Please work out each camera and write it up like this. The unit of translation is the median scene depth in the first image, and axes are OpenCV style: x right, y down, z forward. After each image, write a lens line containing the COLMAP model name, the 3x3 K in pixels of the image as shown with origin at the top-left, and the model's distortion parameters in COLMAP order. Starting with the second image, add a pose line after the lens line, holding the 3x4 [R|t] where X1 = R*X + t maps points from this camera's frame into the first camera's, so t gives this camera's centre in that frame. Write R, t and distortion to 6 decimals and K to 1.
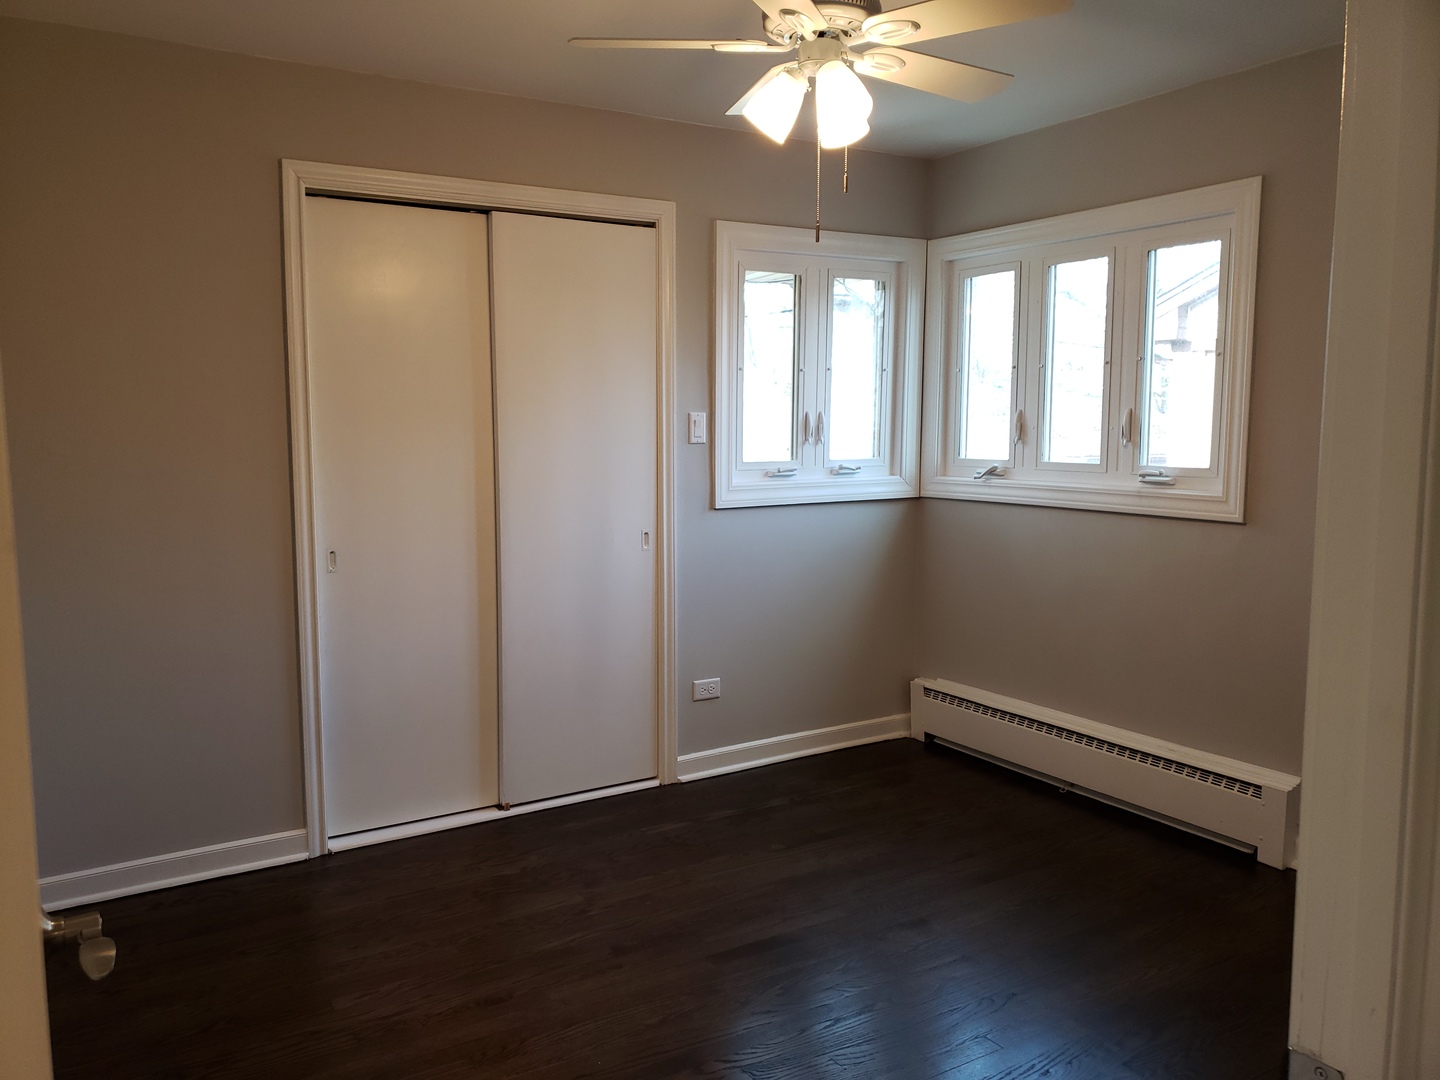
lens RADIAL K [[1116.0, 0, 720.0], [0, 1116.0, 540.0], [0, 0, 1]] dist [0.312699, -0.000464]
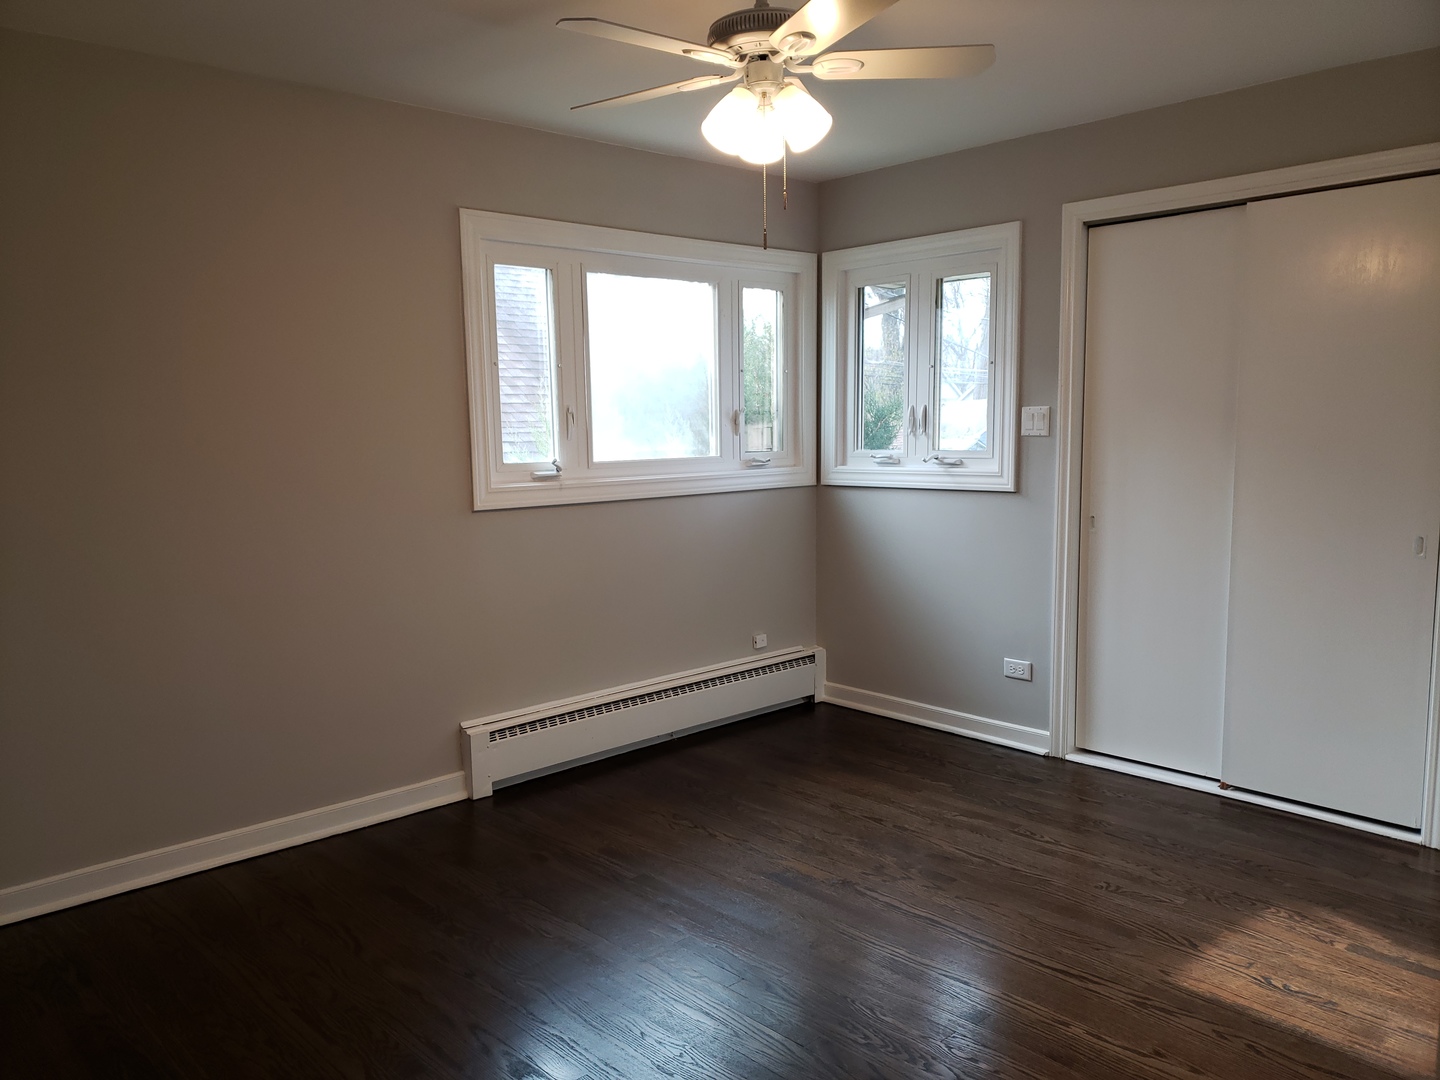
lens RADIAL K [[1116.0, 0, 720.0], [0, 1116.0, 540.0], [0, 0, 1]] dist [0.312699, -0.000464]
pose [[0.832524, -0.078844, 0.548349, -0.526503], [0.079459, 0.996581, 0.022656, -0.015655], [-0.548261, 0.024710, 0.835942, 0.121489]]
